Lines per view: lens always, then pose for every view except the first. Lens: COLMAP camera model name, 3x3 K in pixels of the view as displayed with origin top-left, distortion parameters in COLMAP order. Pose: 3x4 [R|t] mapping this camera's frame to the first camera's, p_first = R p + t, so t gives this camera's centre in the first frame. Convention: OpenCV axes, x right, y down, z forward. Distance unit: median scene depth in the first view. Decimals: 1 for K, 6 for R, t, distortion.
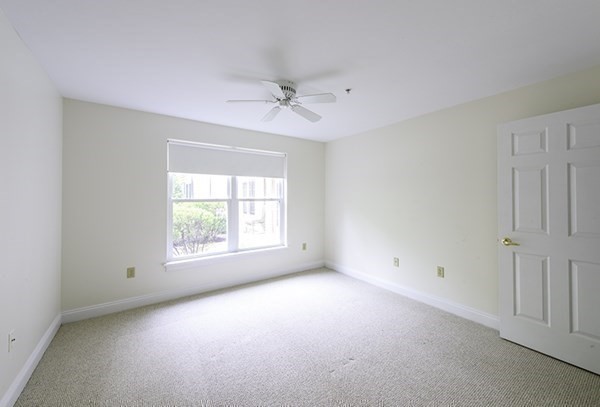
lens RADIAL K [[242.4, 0, 309.1], [0, 242.4, 190.4], [0, 0, 1]] dist [0.011914, -0.000041]
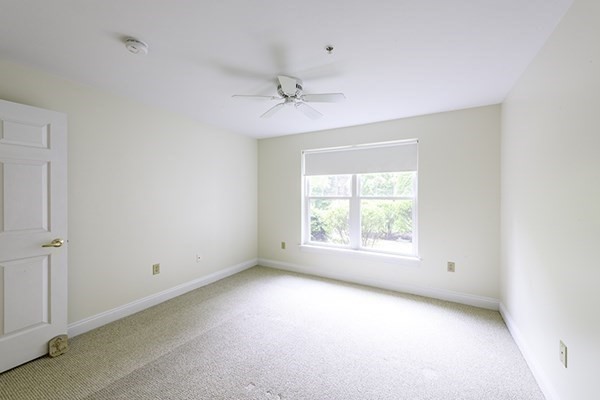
lens RADIAL K [[231.7, 0, 298.0], [0, 231.7, 191.3], [0, 0, 1]] dist [-0.000410, 0.000639]
pose [[0.418887, -0.015690, -0.907903, 0.469278], [0.023063, 0.999712, -0.006636, 0.013004], [0.907746, -0.018159, 0.419128, 0.389241]]
